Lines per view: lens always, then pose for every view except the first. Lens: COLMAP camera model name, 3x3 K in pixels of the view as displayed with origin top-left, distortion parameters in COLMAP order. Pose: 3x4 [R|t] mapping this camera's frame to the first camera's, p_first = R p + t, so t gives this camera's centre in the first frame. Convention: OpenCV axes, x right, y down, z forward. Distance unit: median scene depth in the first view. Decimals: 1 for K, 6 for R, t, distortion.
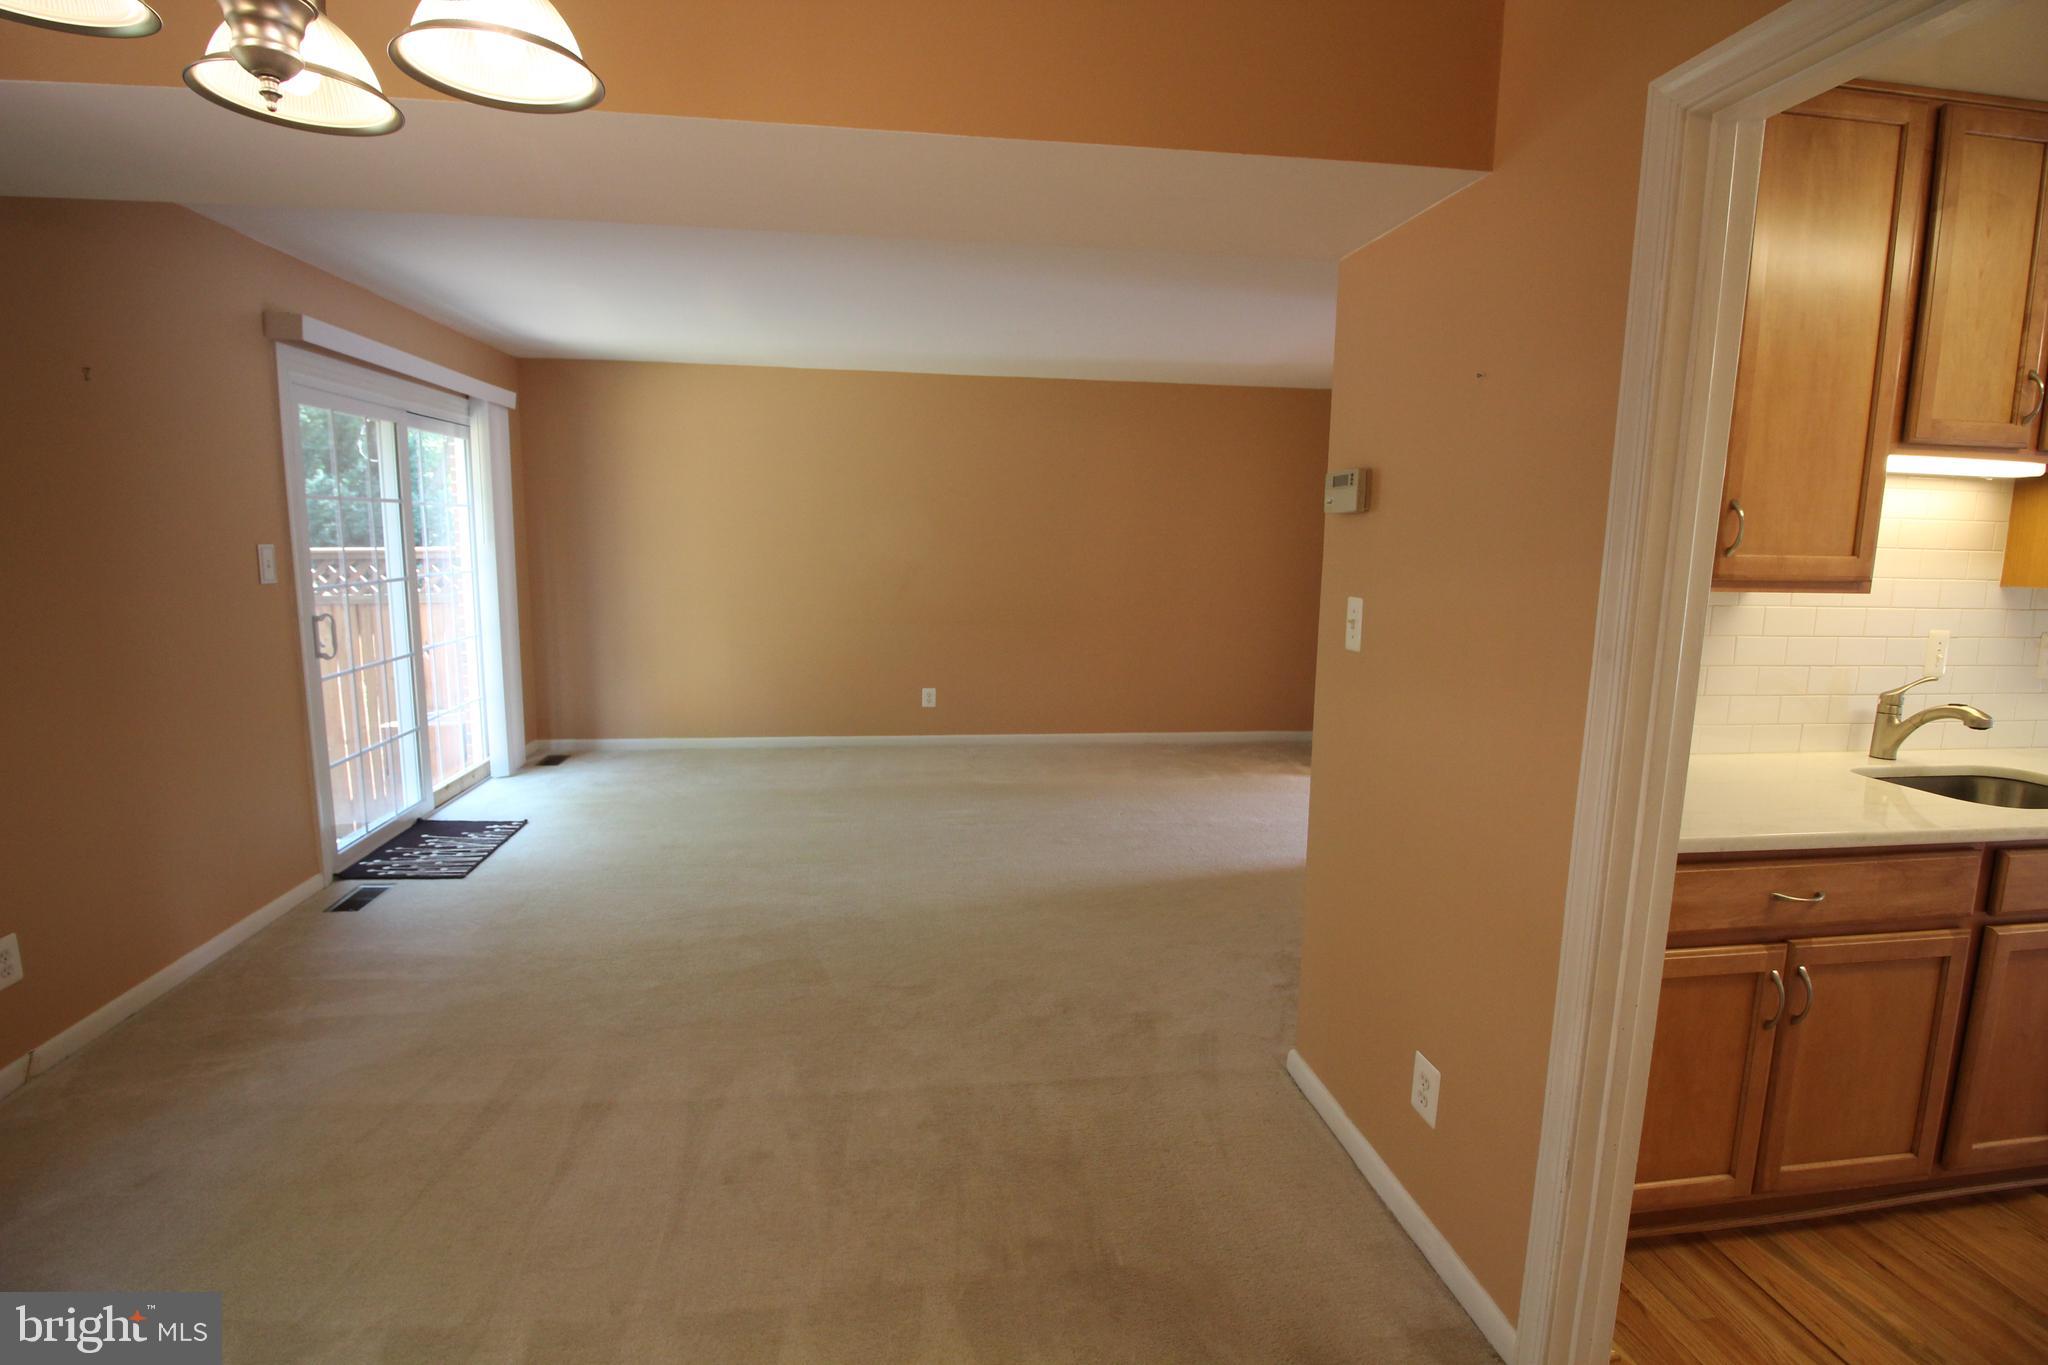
lens RADIAL K [[949.3, 0, 1000.1], [0, 949.3, 661.0], [0, 0, 1]] dist [0.000457, -0.012117]
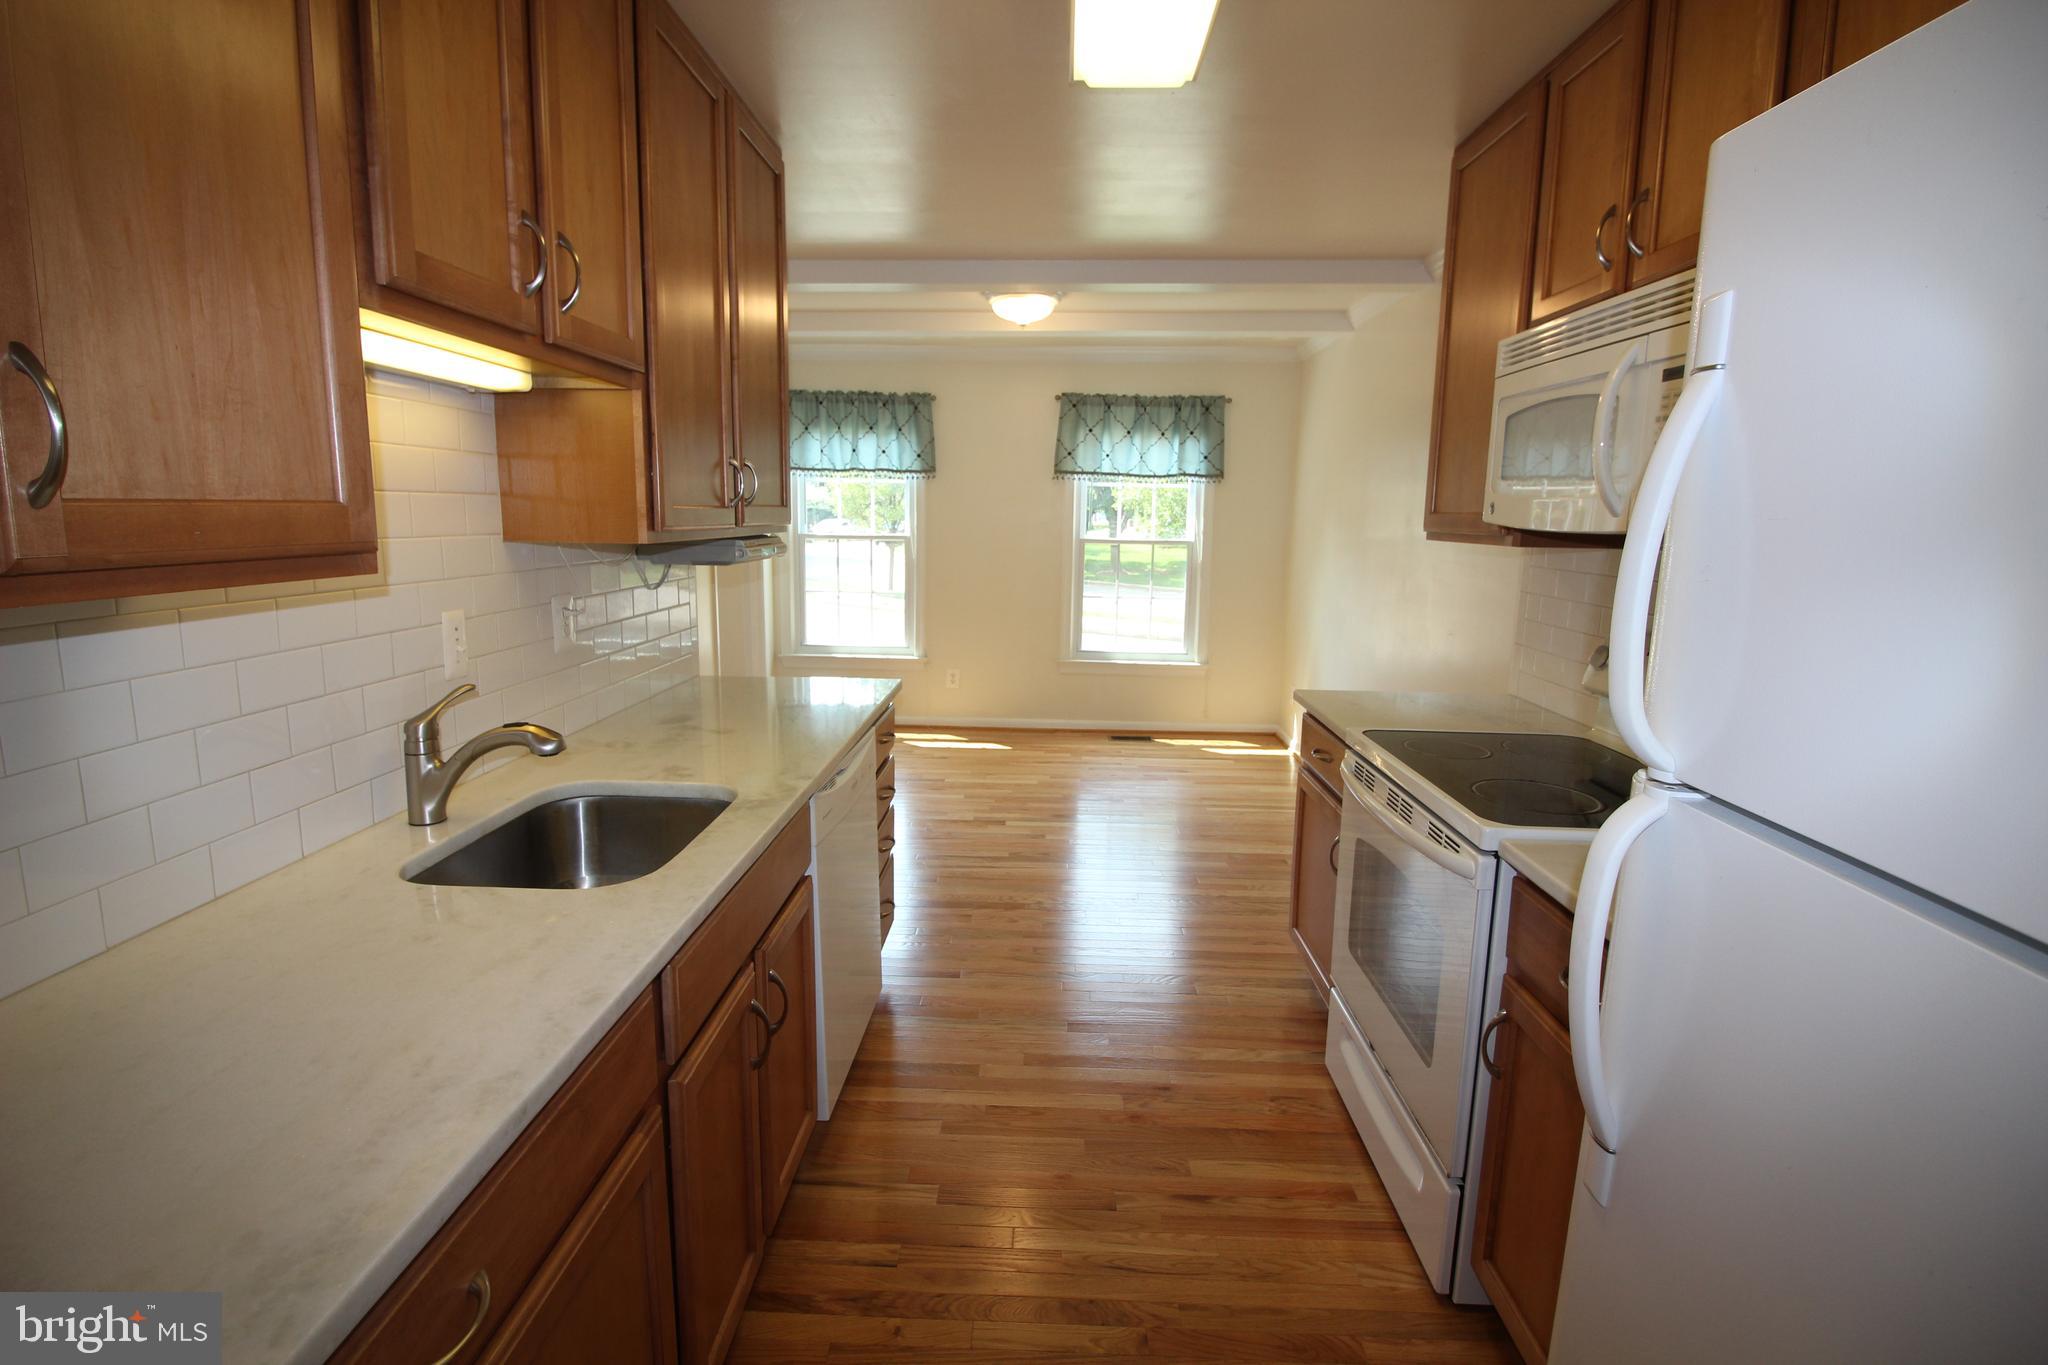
lens RADIAL K [[946.0, 0, 1010.5], [0, 946.0, 663.6], [0, 0, 1]] dist [0.000769, -0.012106]
pose [[0.168192, -0.171473, 0.970726, 0.416905], [0.120256, 0.980968, 0.152446, -0.055482], [-0.978392, 0.091095, 0.185611, 0.507338]]
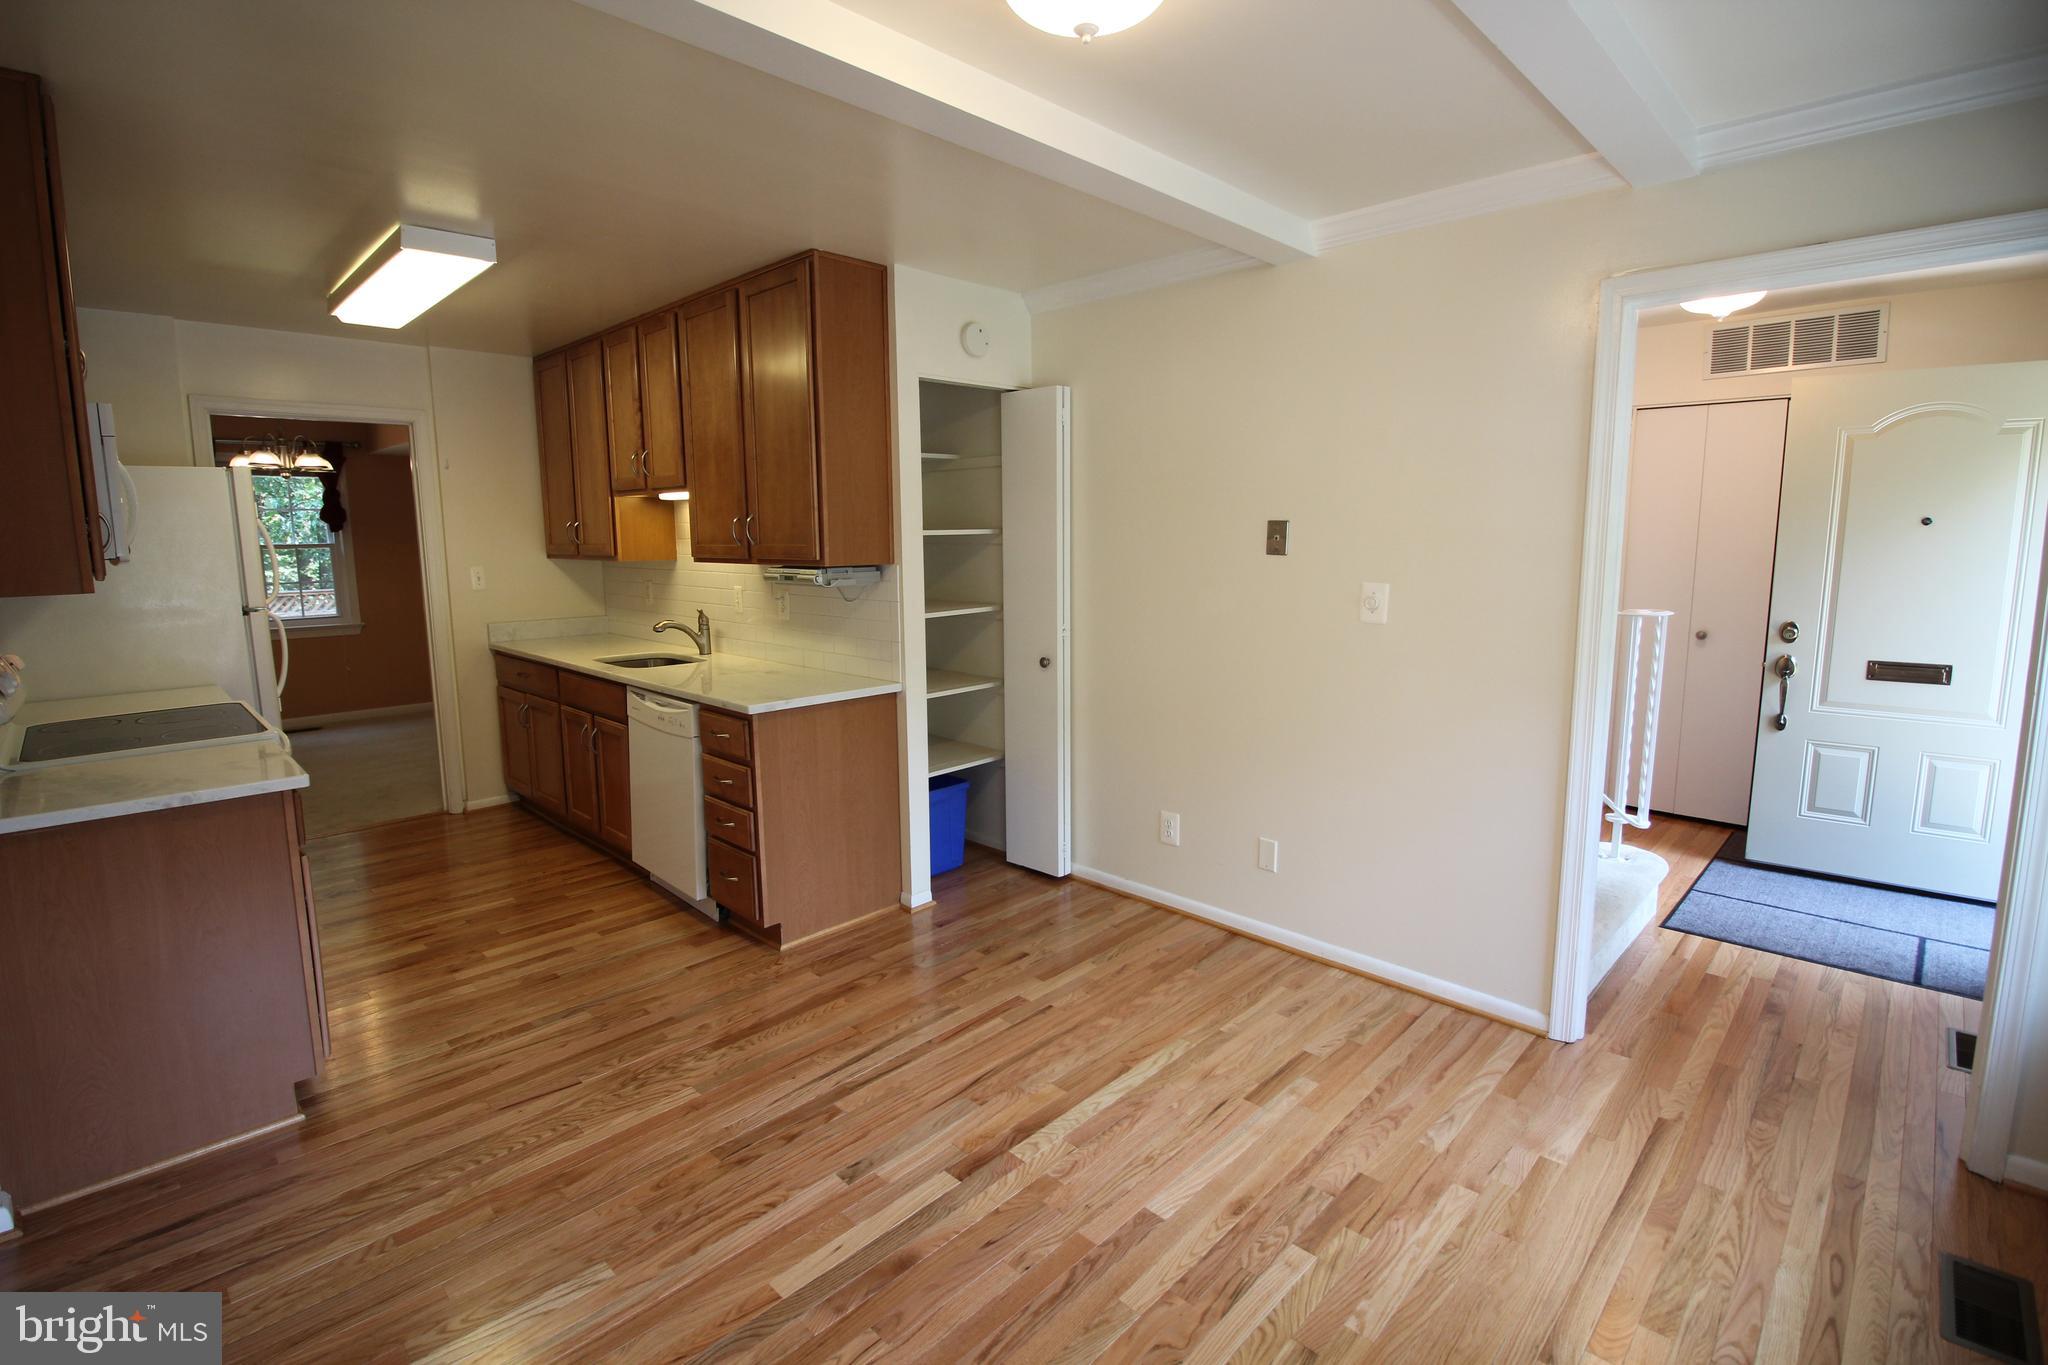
lens RADIAL K [[946.0, 0, 1010.5], [0, 946.0, 663.6], [0, 0, 1]] dist [0.000769, -0.012106]
pose [[0.613329, 0.084332, -0.785313, 3.014656], [-0.083035, 0.995658, 0.042071, -0.007394], [0.785451, 0.039405, 0.617668, 0.335601]]
